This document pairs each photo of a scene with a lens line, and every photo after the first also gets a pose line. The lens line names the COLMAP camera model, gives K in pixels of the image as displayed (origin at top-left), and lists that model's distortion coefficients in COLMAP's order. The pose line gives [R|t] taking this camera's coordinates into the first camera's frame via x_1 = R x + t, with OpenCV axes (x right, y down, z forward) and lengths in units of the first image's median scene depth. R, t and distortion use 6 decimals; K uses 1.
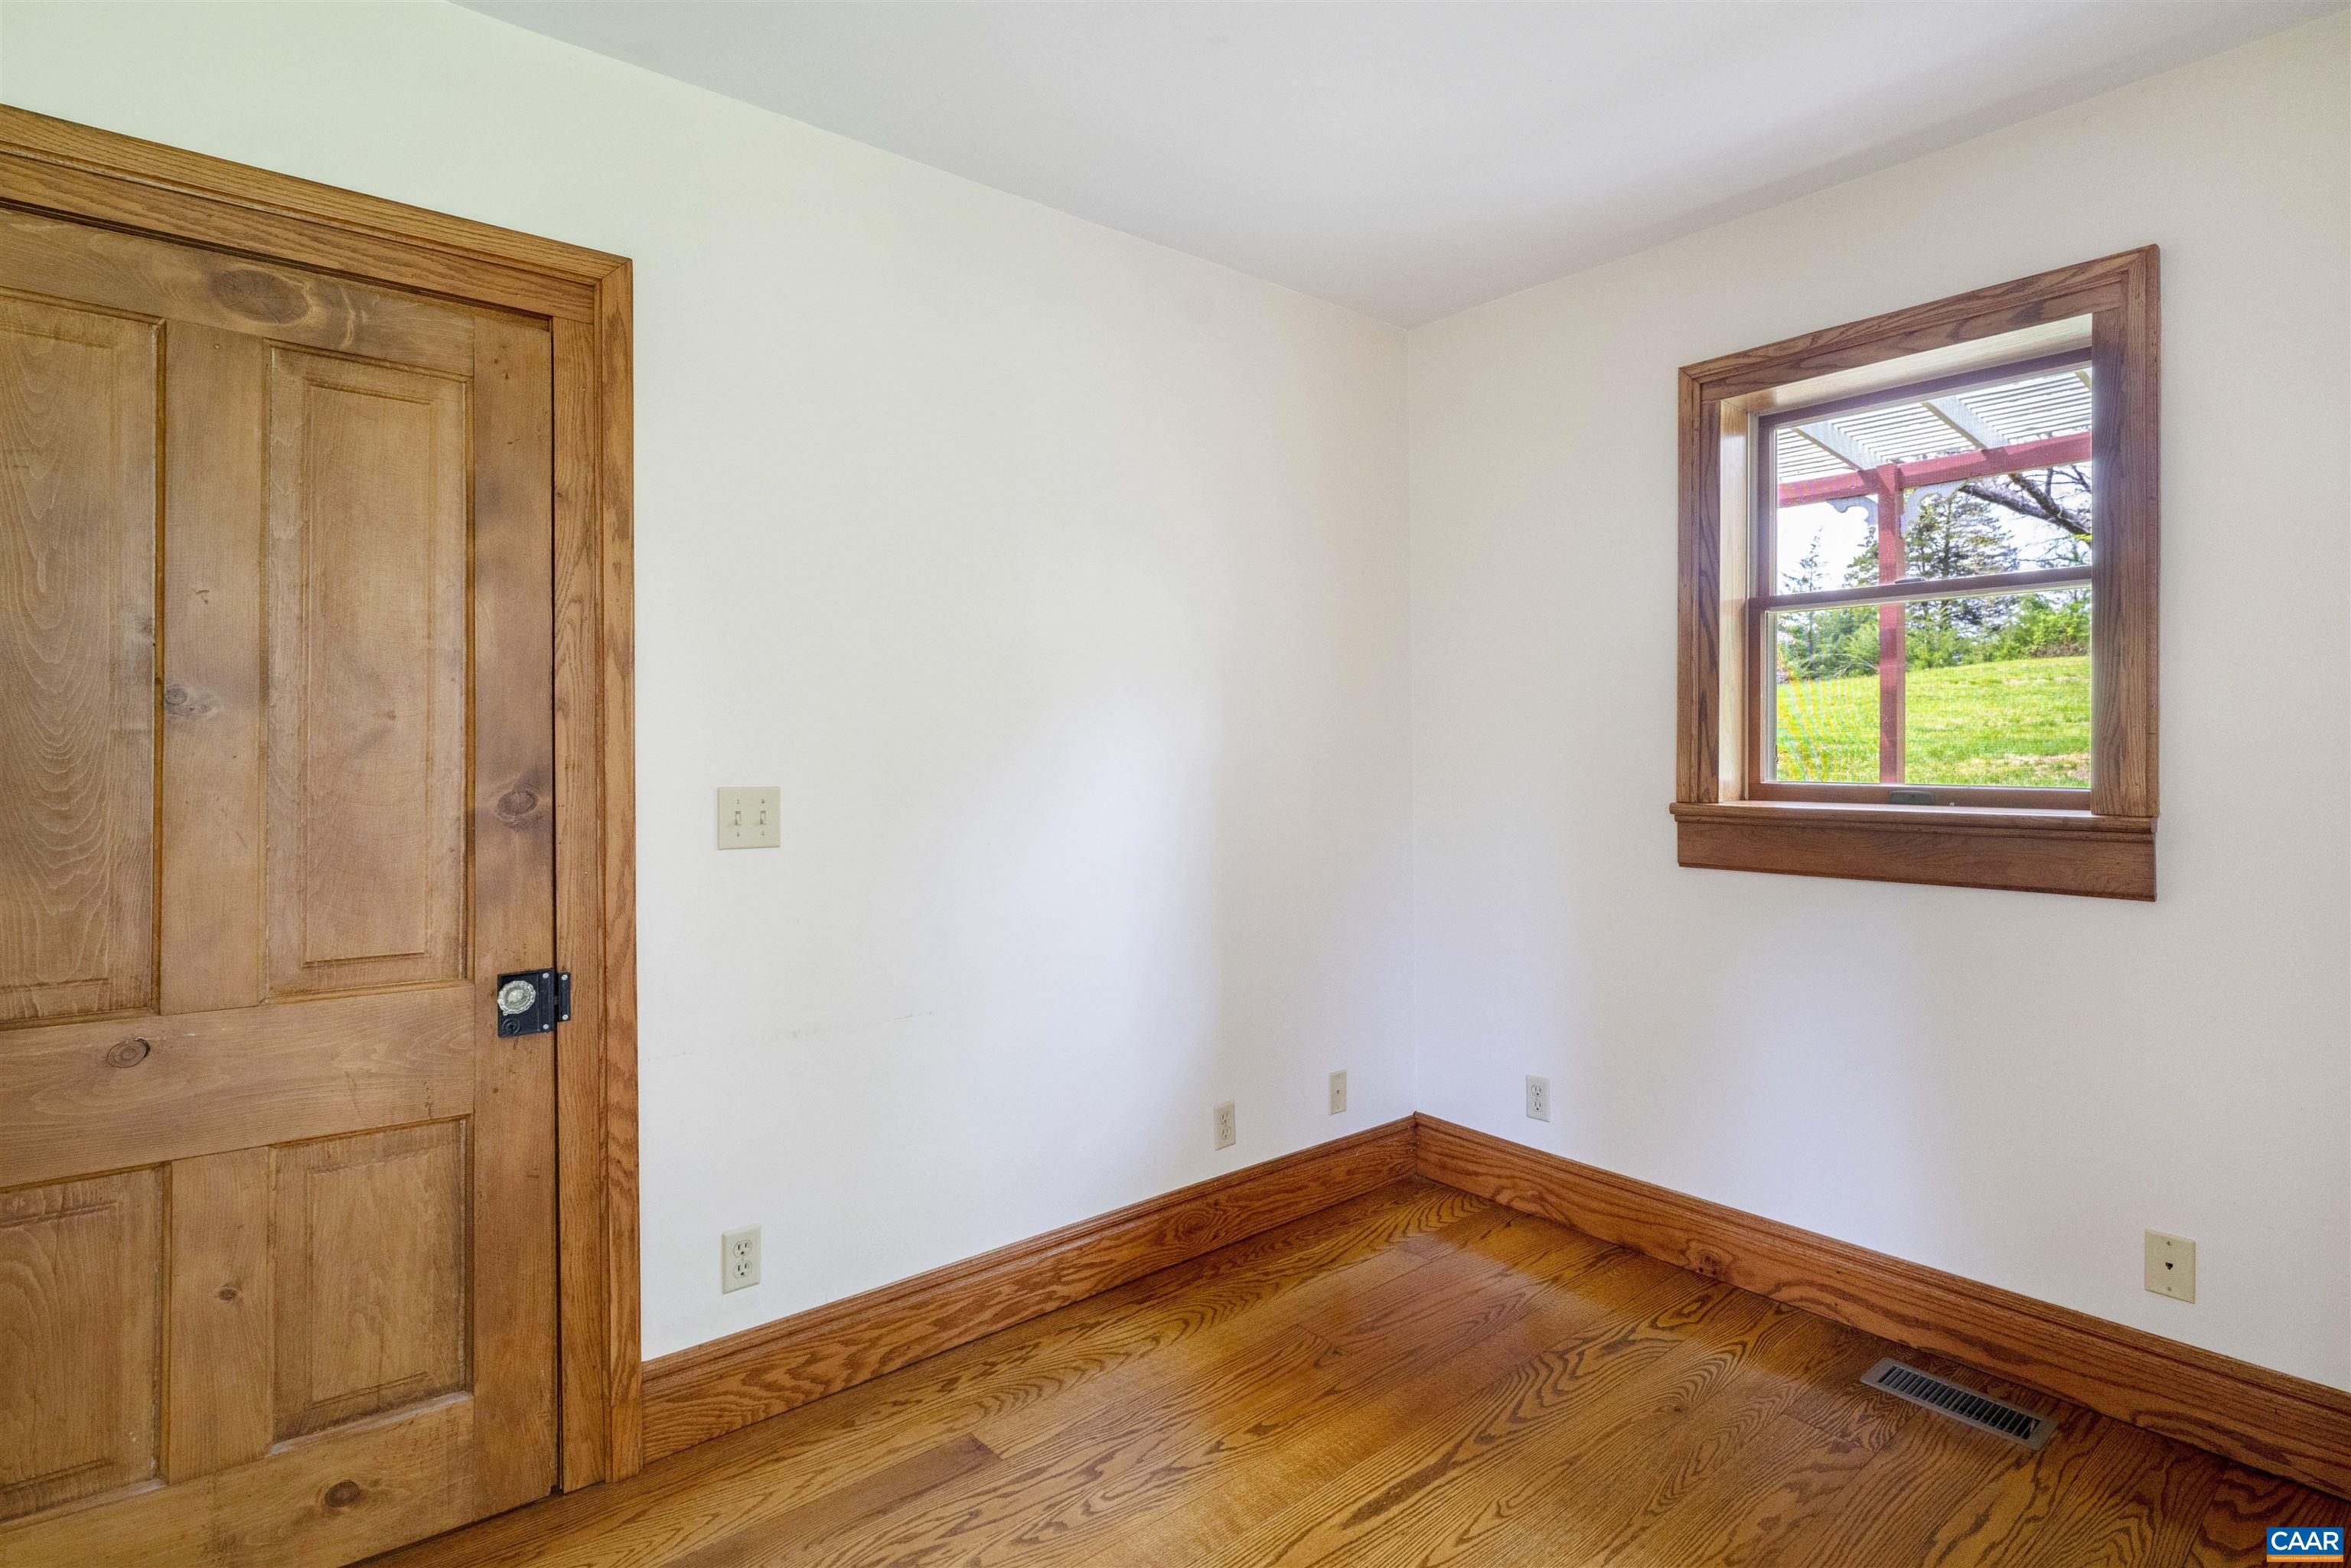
lens RADIAL K [[1191.9, 0, 1175.5], [0, 1191.9, 784.0], [0, 0, 1]] dist [0.002348, 0.000902]
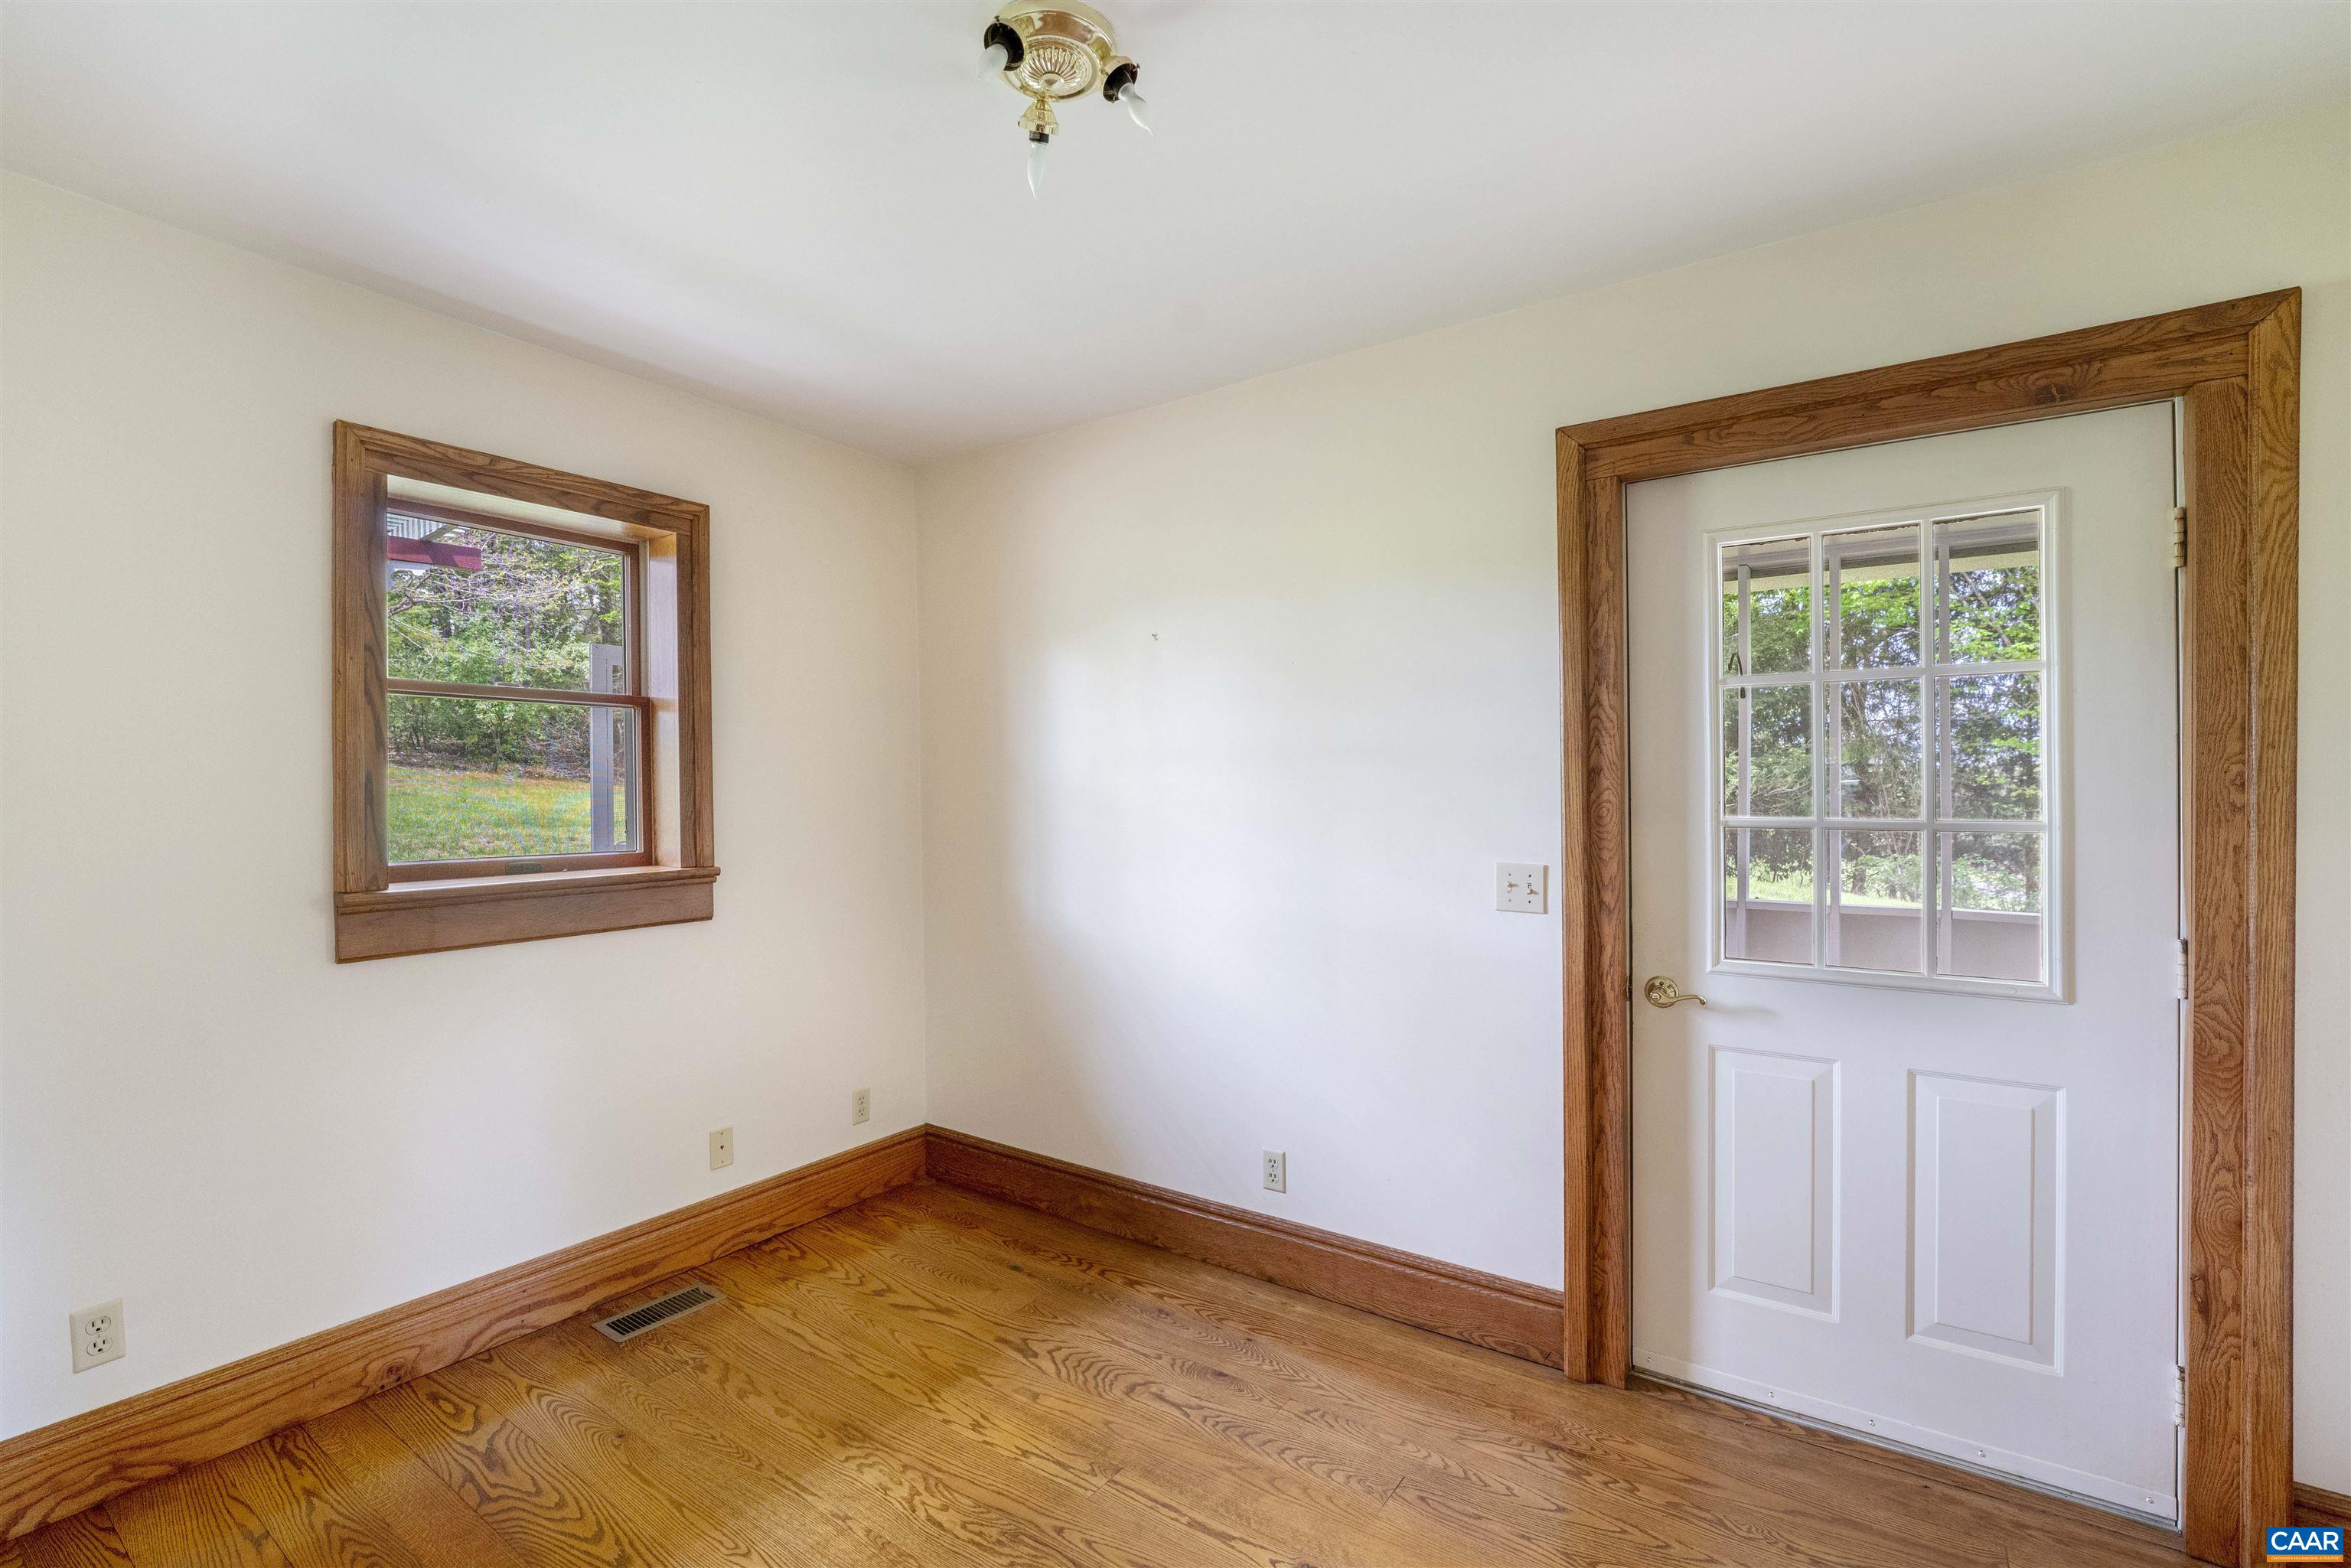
lens RADIAL K [[1042.0, 0, 1175.5], [0, 1042.0, 784.0], [0, 0, 1]] dist [-0.000078, 0.000477]
pose [[-0.266214, 0.006579, 0.963892, -0.580770], [0.032028, 0.999485, 0.002024, -0.055381], [-0.963382, 0.031410, -0.266287, 0.670806]]
